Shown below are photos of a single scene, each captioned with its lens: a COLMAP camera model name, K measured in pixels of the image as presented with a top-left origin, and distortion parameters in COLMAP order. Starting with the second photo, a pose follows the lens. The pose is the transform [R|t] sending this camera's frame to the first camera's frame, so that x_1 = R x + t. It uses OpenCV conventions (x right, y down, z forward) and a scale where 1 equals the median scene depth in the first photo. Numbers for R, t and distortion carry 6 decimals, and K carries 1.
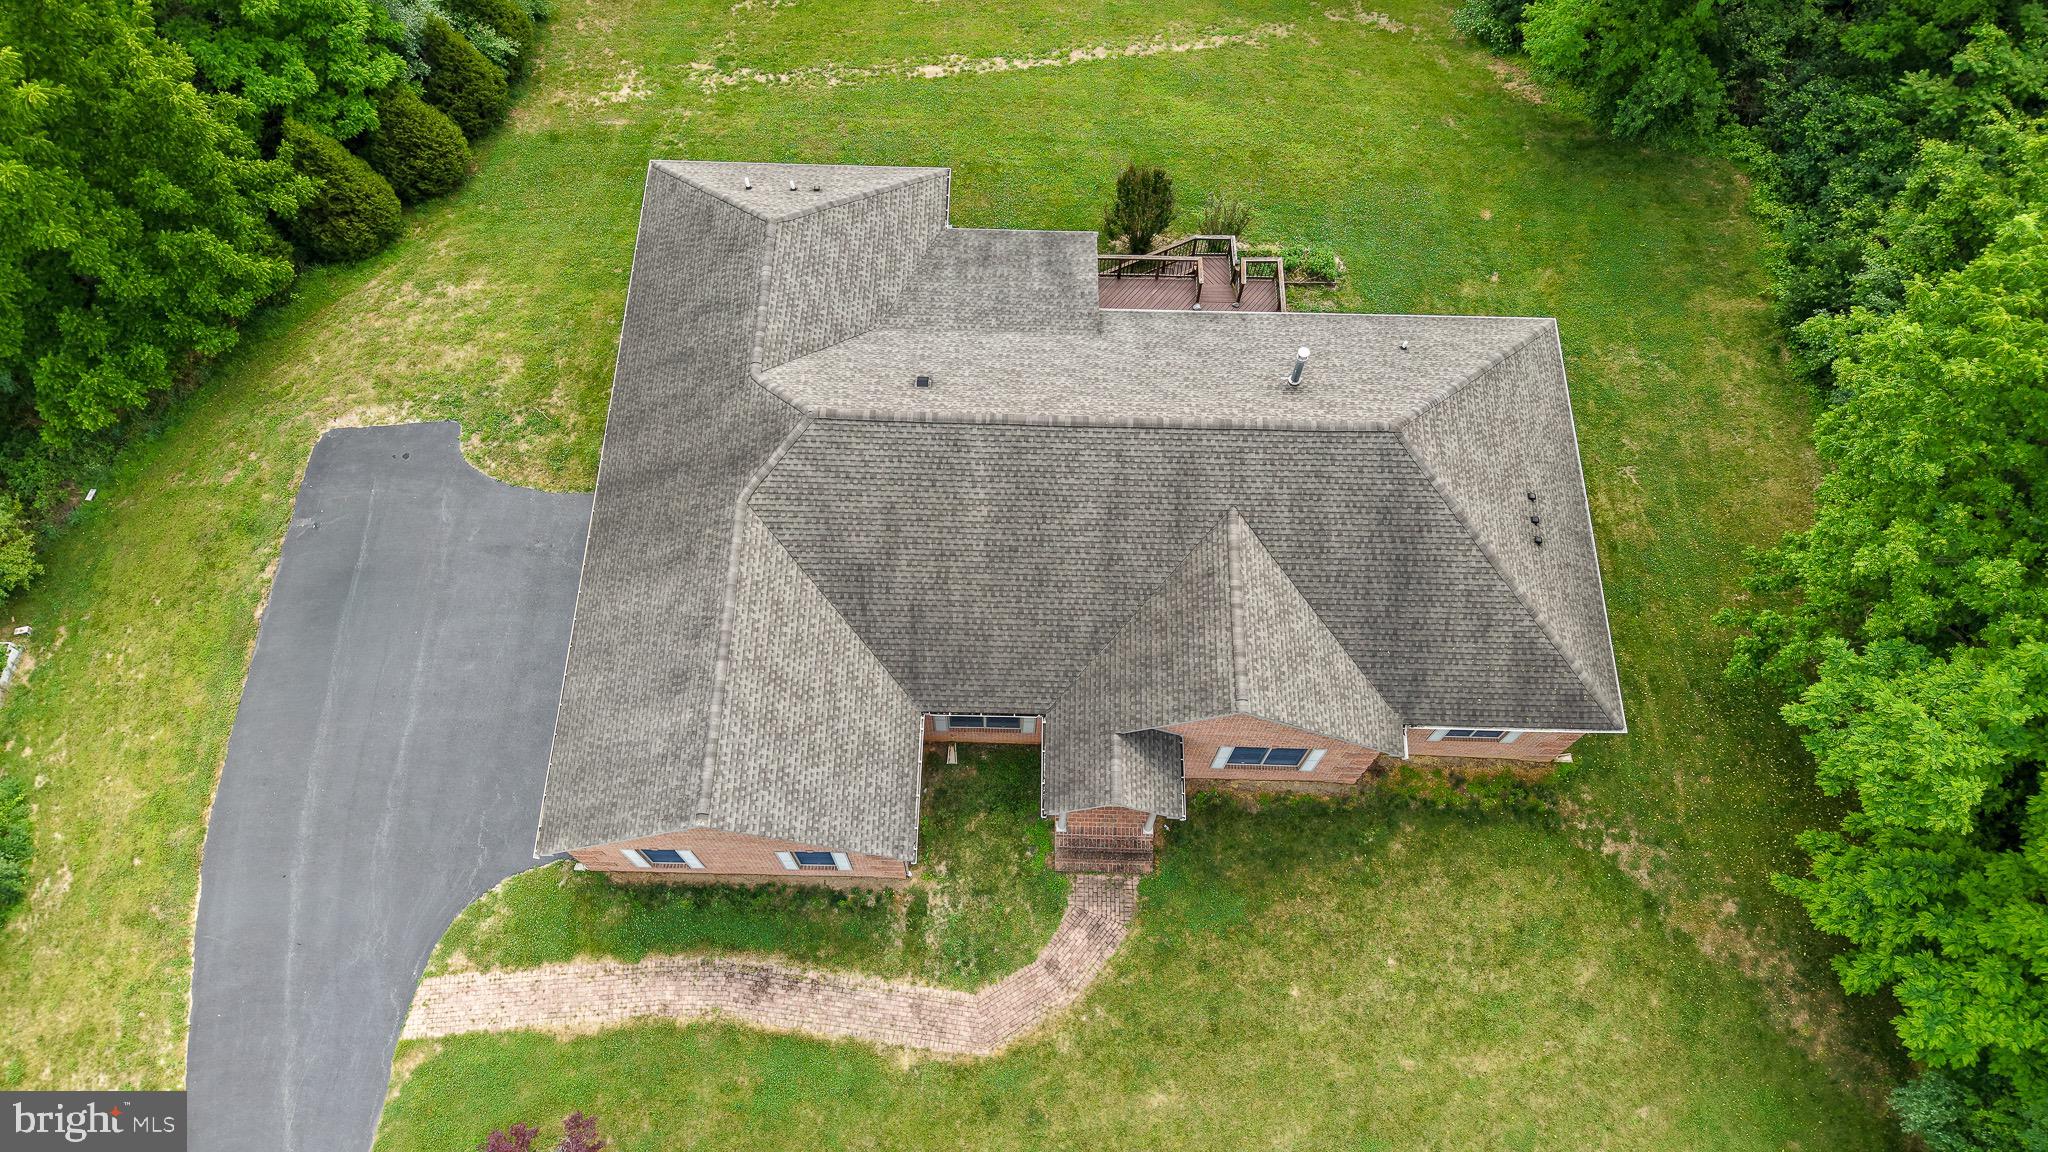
lens RADIAL K [[1364.6, 0, 1019.4], [0, 1364.6, 592.3], [0, 0, 1]] dist [0.041189, -0.060621]
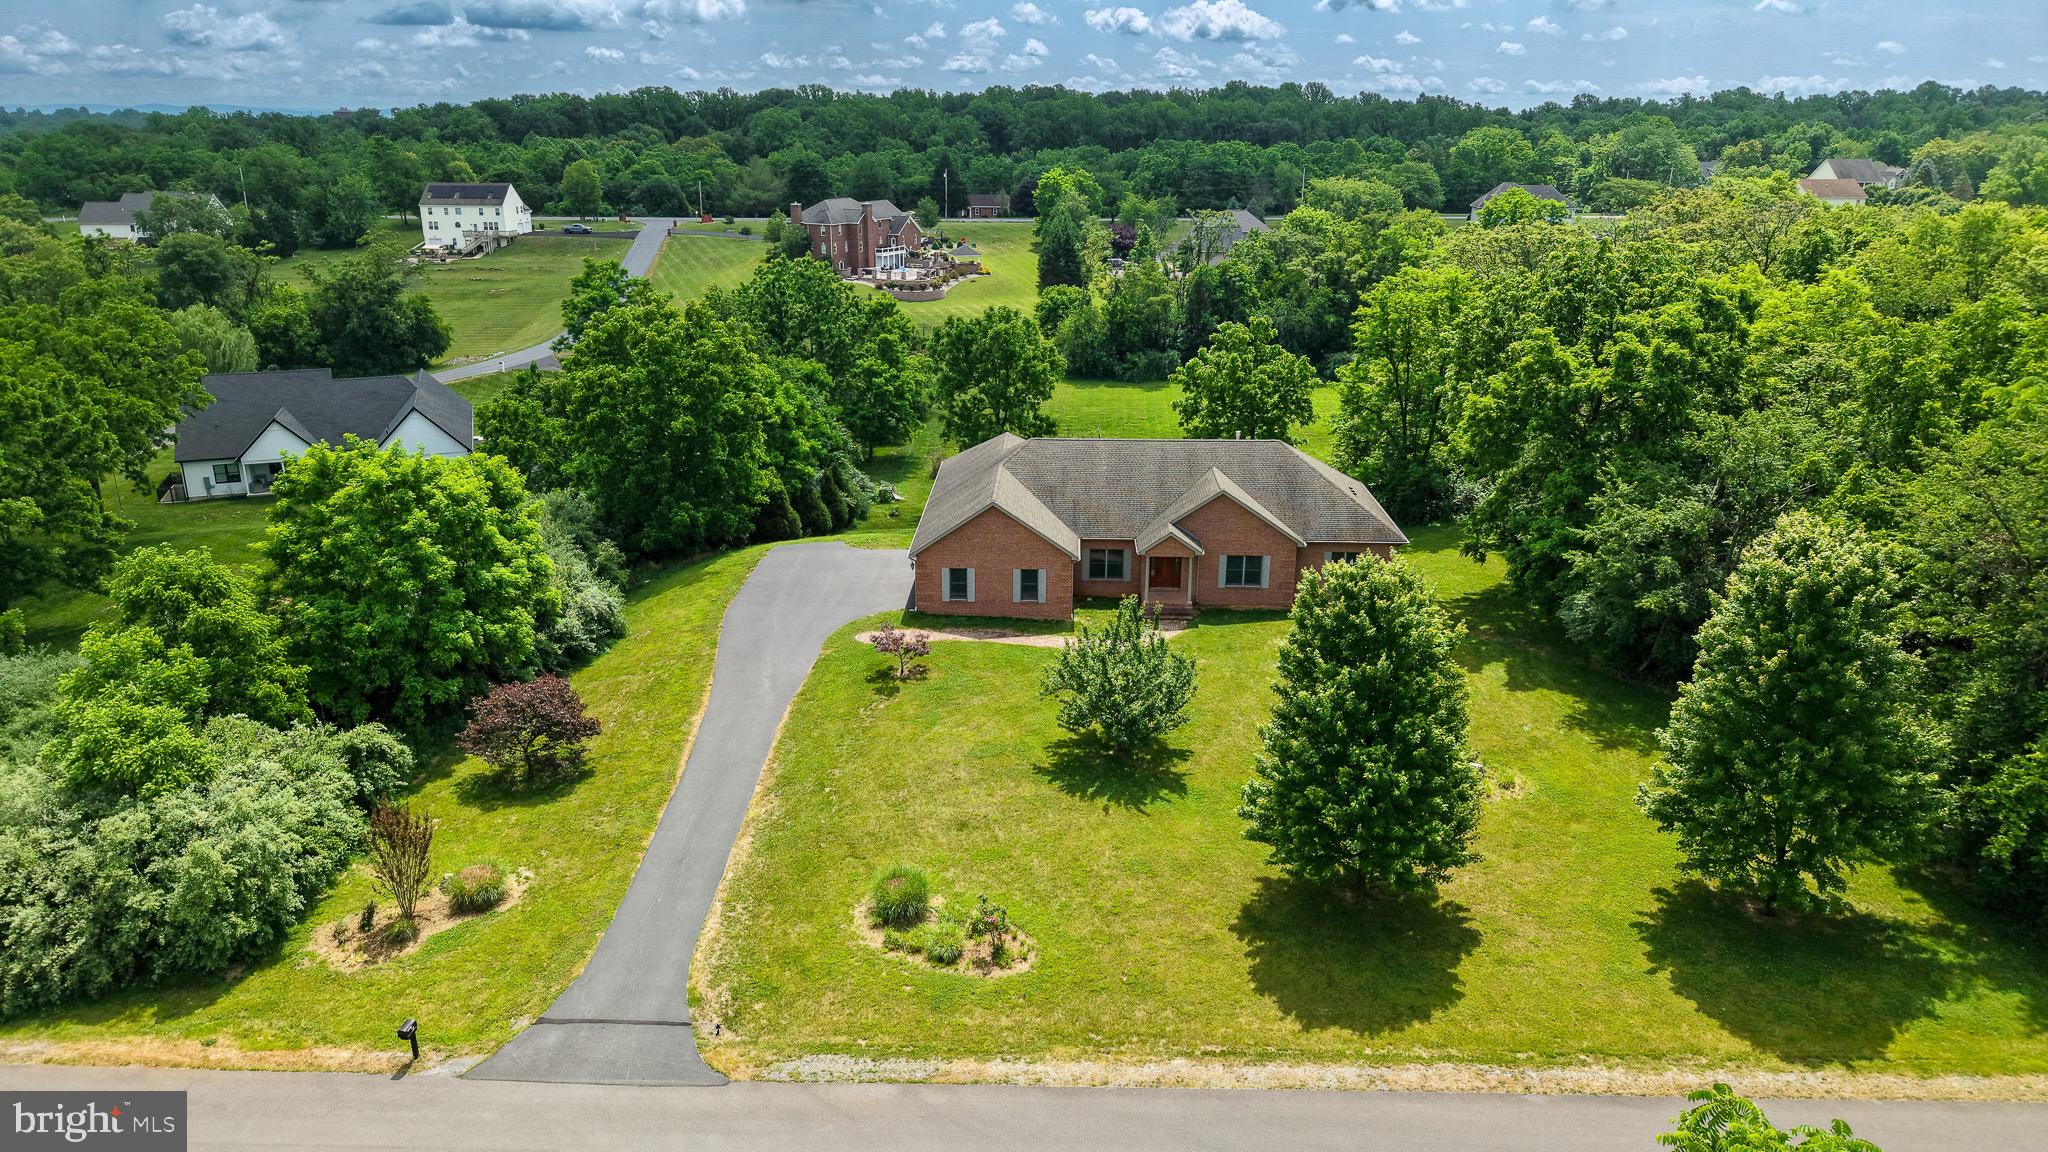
lens RADIAL K [[1364.6, 0, 1019.4], [0, 1364.6, 592.3], [0, 0, 1]] dist [0.041189, -0.060621]
pose [[0.999800, -0.005260, -0.019291, -0.123396], [-0.010415, 0.686579, -0.726980, 1.688784], [0.017069, 0.727036, 0.686387, -0.415767]]
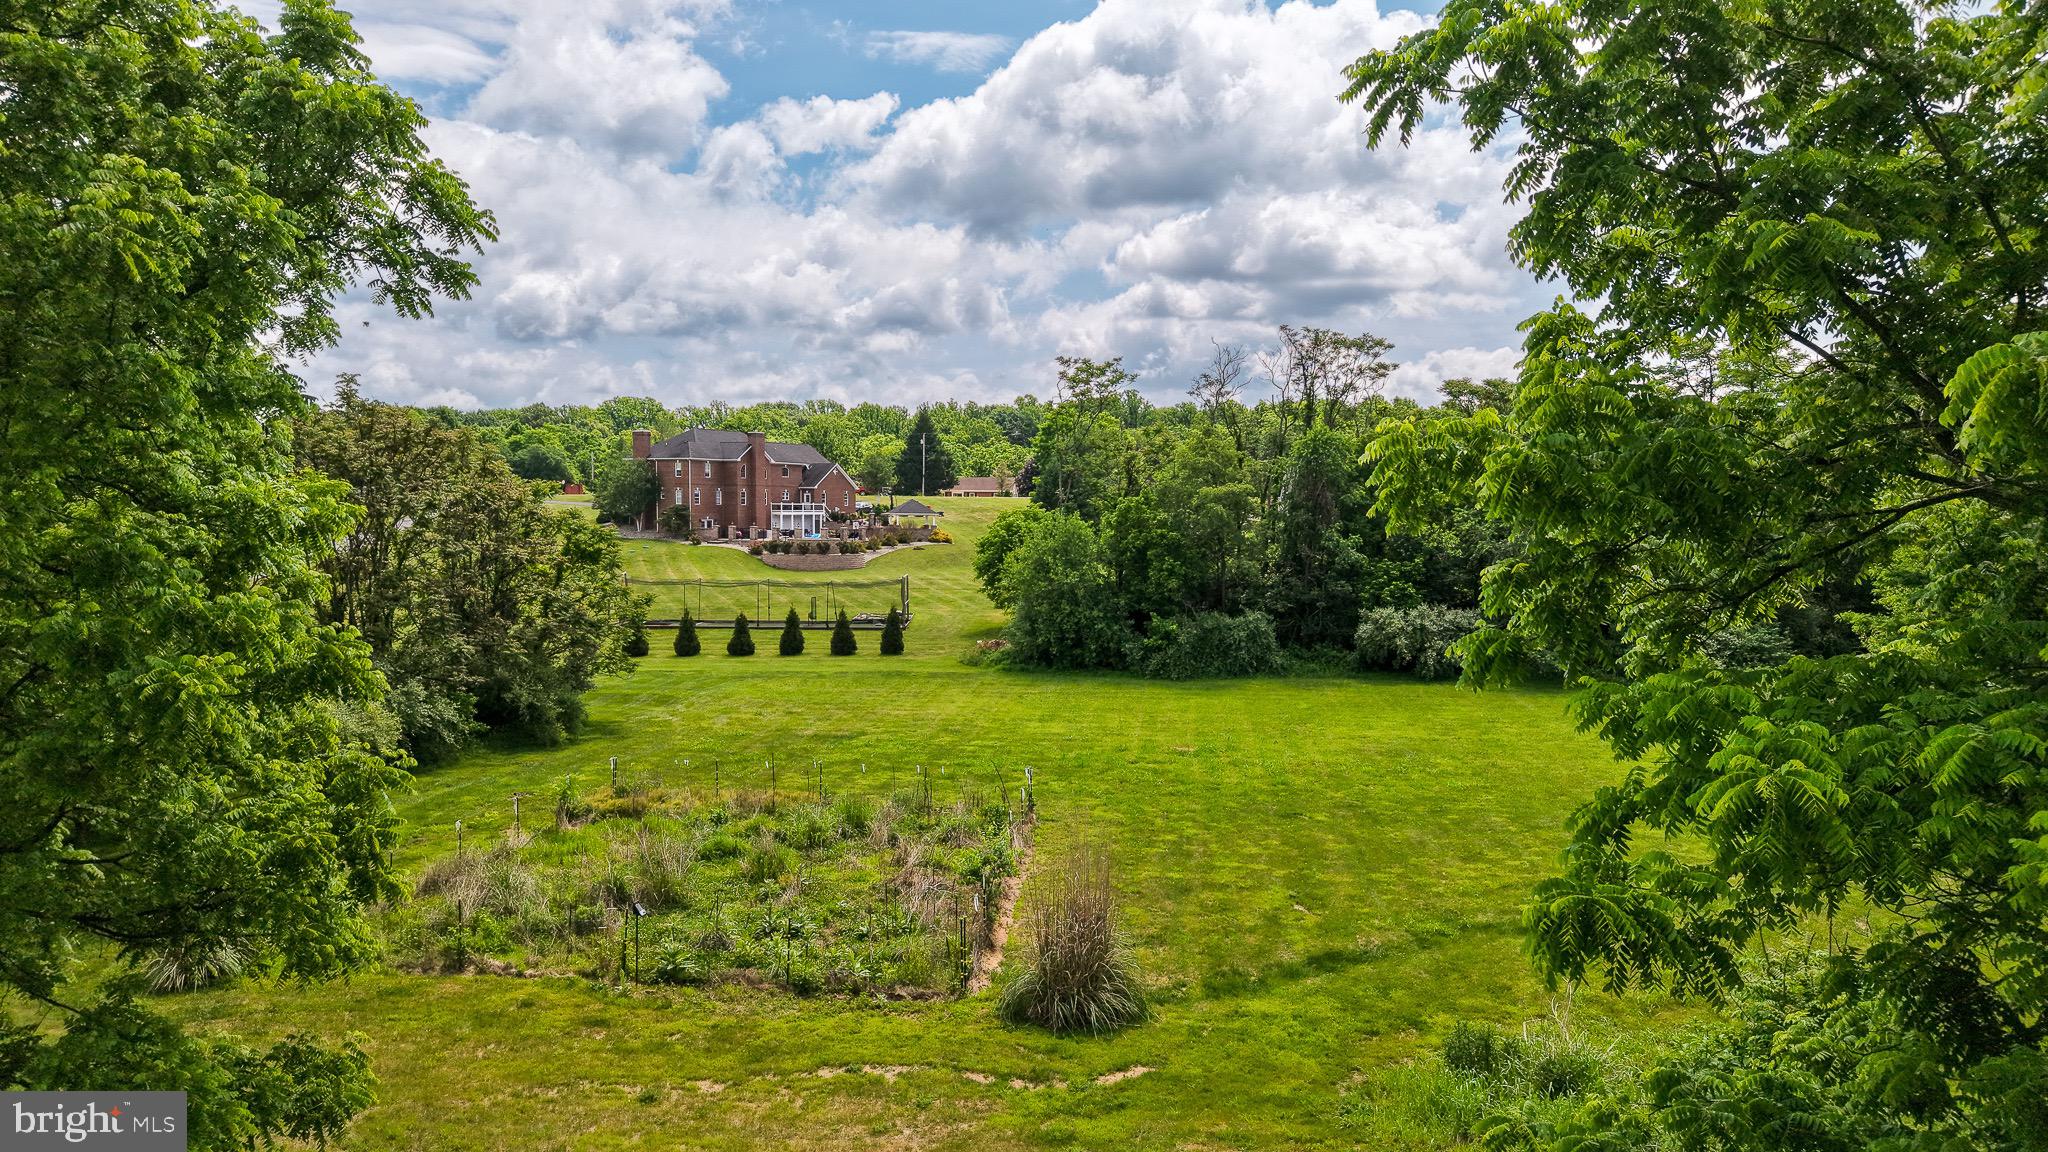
lens RADIAL K [[1368.2, 0, 1010.7], [0, 1368.2, 624.0], [0, 0, 1]] dist [0.086888, -0.166248]
pose [[0.997370, -0.003793, -0.072381, 0.121508], [-0.061269, 0.489413, -0.869897, -0.709764], [0.038724, 0.872044, 0.487893, 1.390445]]
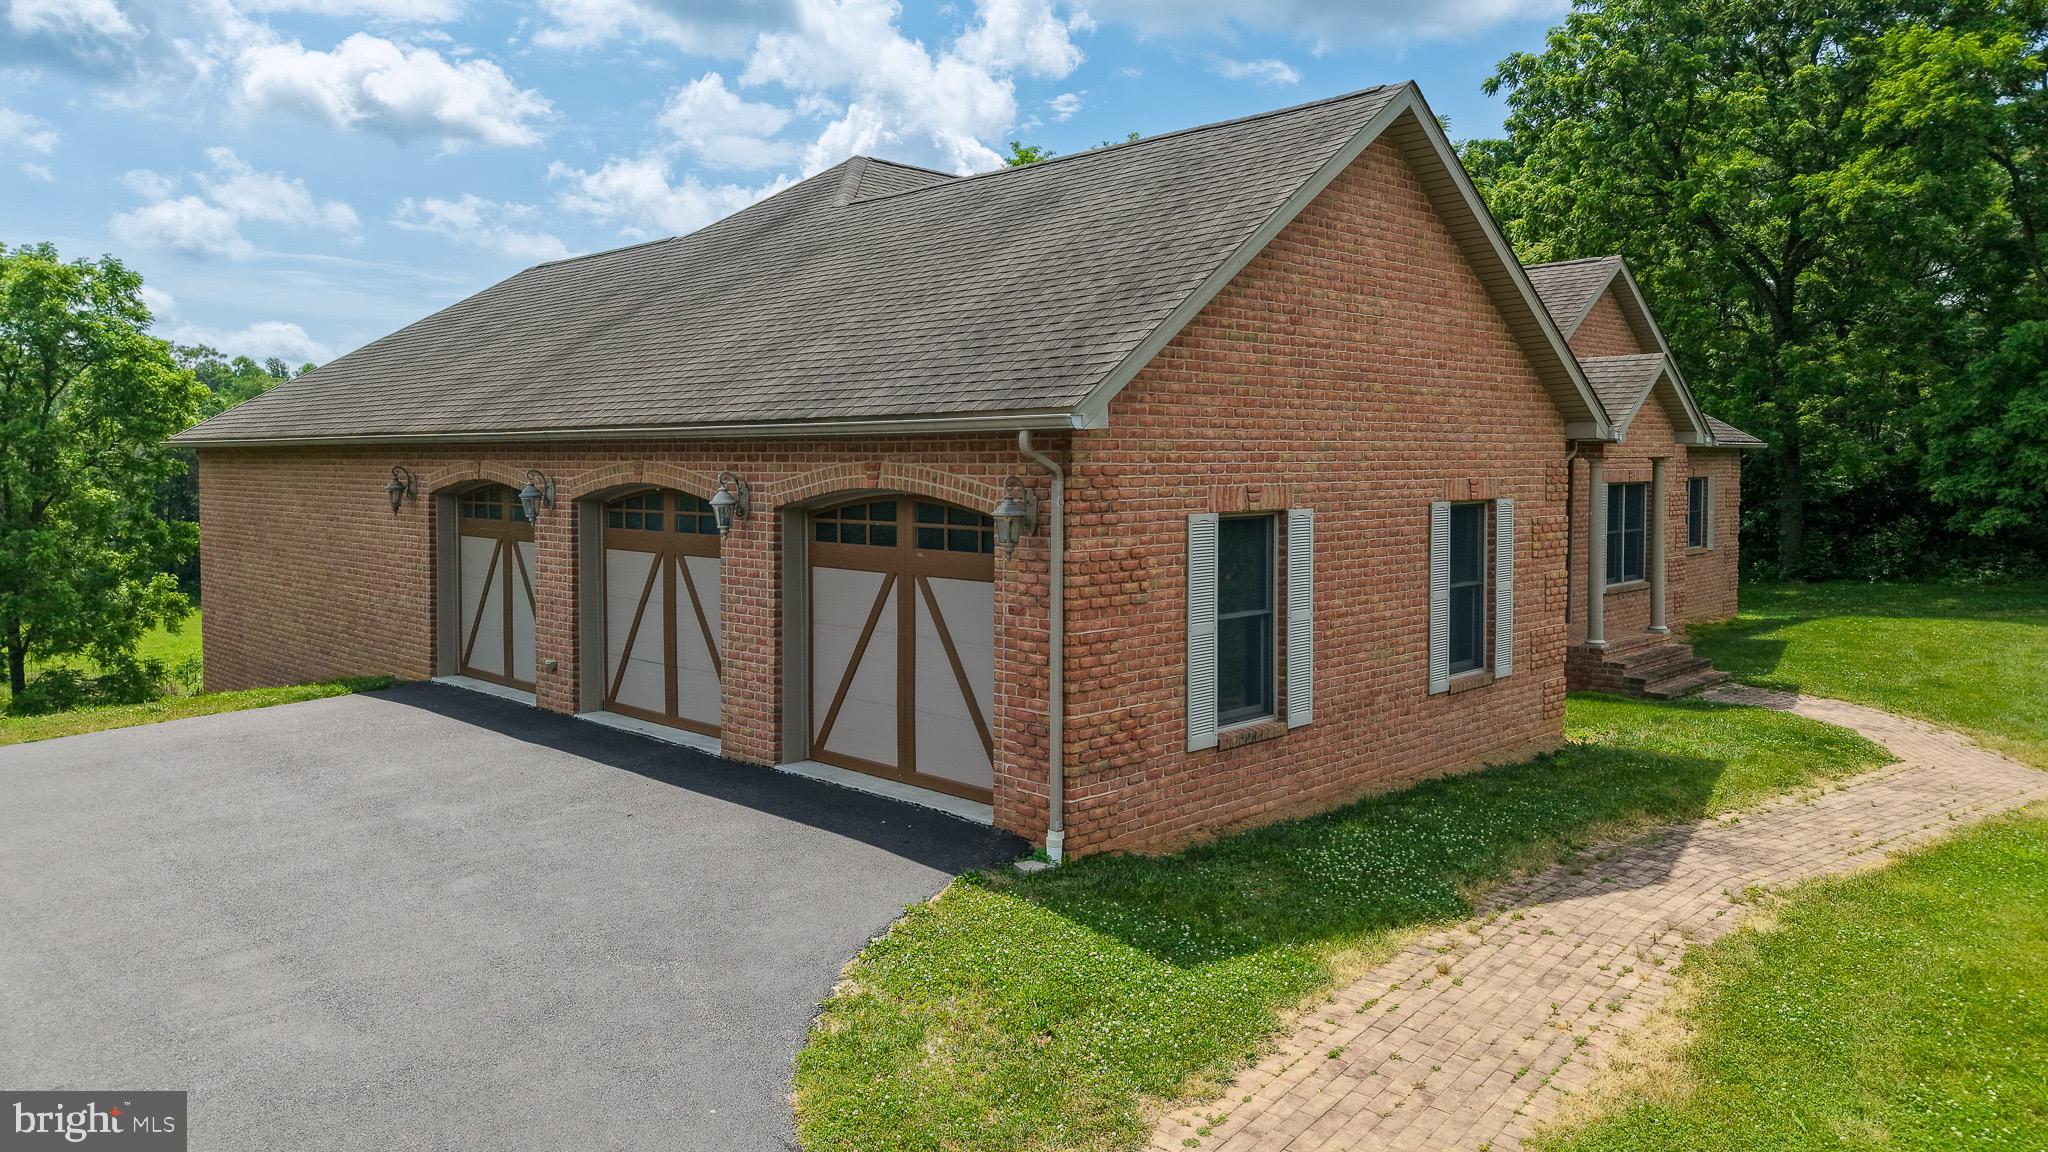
lens RADIAL K [[1364.6, 0, 1019.4], [0, 1364.6, 592.3], [0, 0, 1]] dist [0.041189, -0.060621]
pose [[0.687835, -0.086065, 0.720747, -0.524659], [0.666480, 0.468241, -0.580133, 0.337682], [-0.287554, 0.879399, 0.379433, 0.869302]]
